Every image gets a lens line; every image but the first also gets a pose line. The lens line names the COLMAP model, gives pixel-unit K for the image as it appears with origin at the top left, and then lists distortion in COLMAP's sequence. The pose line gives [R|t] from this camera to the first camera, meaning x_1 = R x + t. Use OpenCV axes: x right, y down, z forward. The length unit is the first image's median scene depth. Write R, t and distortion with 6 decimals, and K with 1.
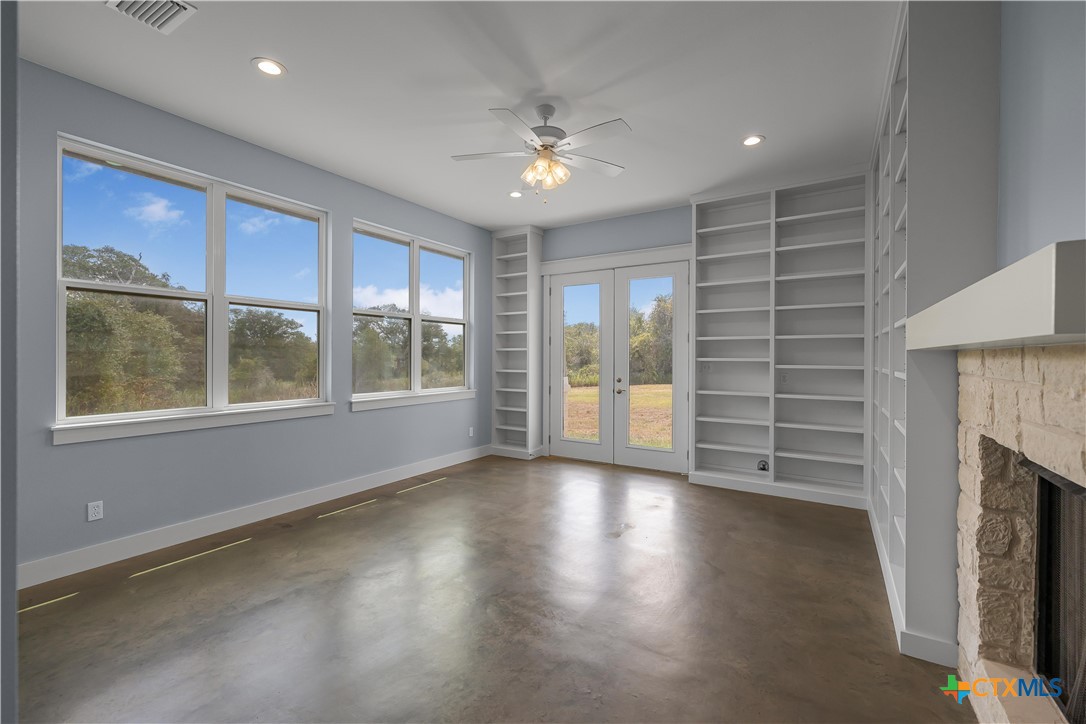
lens RADIAL K [[454.5, 0, 543.0], [0, 454.5, 362.0], [0, 0, 1]] dist [0.000349, 0.000272]
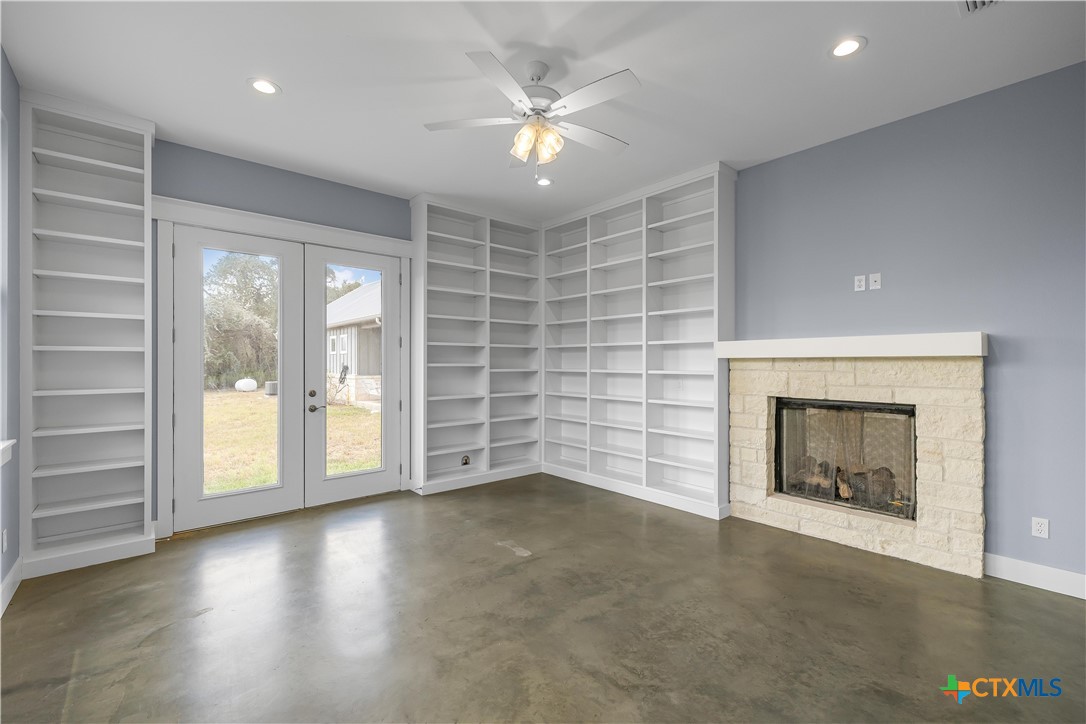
lens RADIAL K [[461.7, 0, 543.0], [0, 461.7, 362.0], [0, 0, 1]] dist [-0.001346, 0.000070]
pose [[0.283736, -0.000988, 0.958902, -0.623072], [0.012336, 0.999920, -0.002620, -0.007093], [-0.958823, 0.012573, 0.283725, 0.573481]]
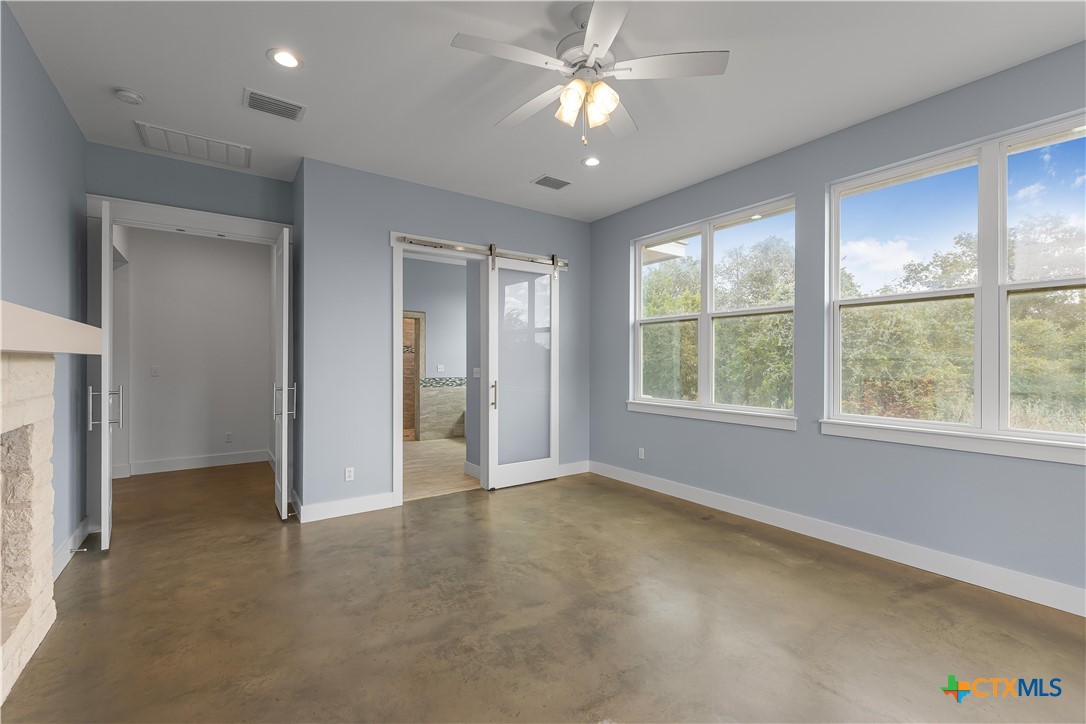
lens RADIAL K [[454.5, 0, 543.0], [0, 454.5, 362.0], [0, 0, 1]] dist [0.000349, 0.000272]
pose [[-0.375596, -0.004776, -0.926771, 0.525794], [-0.012017, 0.999928, -0.000283, -0.007893], [0.926706, 0.011031, -0.375626, 0.925380]]
